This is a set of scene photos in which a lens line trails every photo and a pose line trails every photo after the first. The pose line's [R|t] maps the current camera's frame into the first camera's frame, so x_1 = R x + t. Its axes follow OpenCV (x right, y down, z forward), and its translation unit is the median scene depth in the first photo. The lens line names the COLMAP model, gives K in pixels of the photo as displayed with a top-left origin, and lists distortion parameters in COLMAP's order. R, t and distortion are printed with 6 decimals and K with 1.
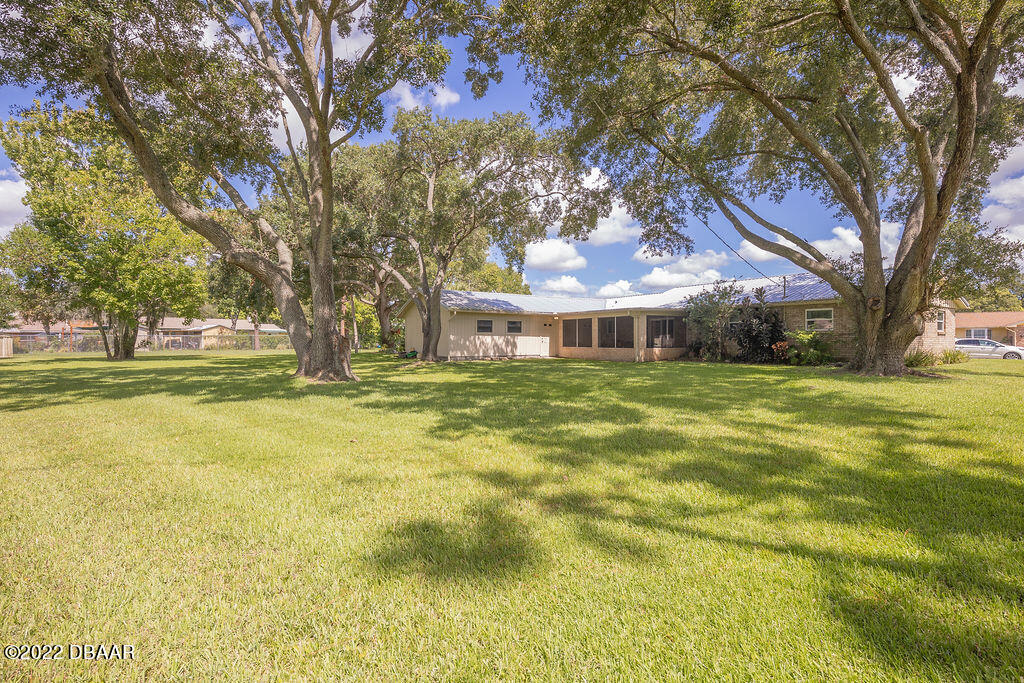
lens RADIAL K [[468.3, 0, 510.0], [0, 468.3, 344.5], [0, 0, 1]] dist [0.000103, 0.004201]
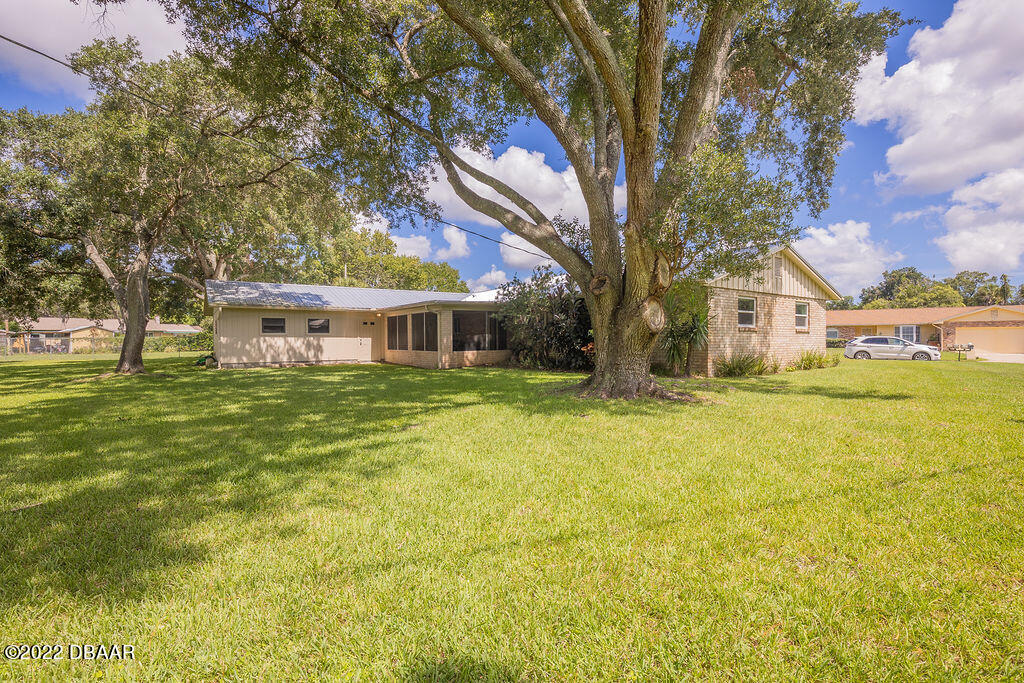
lens RADIAL K [[468.3, 0, 510.0], [0, 468.3, 344.5], [0, 0, 1]] dist [0.000103, 0.004201]
pose [[0.999473, -0.007171, 0.031659, 0.328174], [0.007153, 0.999974, 0.000676, -0.003822], [-0.031663, -0.000449, 0.999499, 0.184427]]
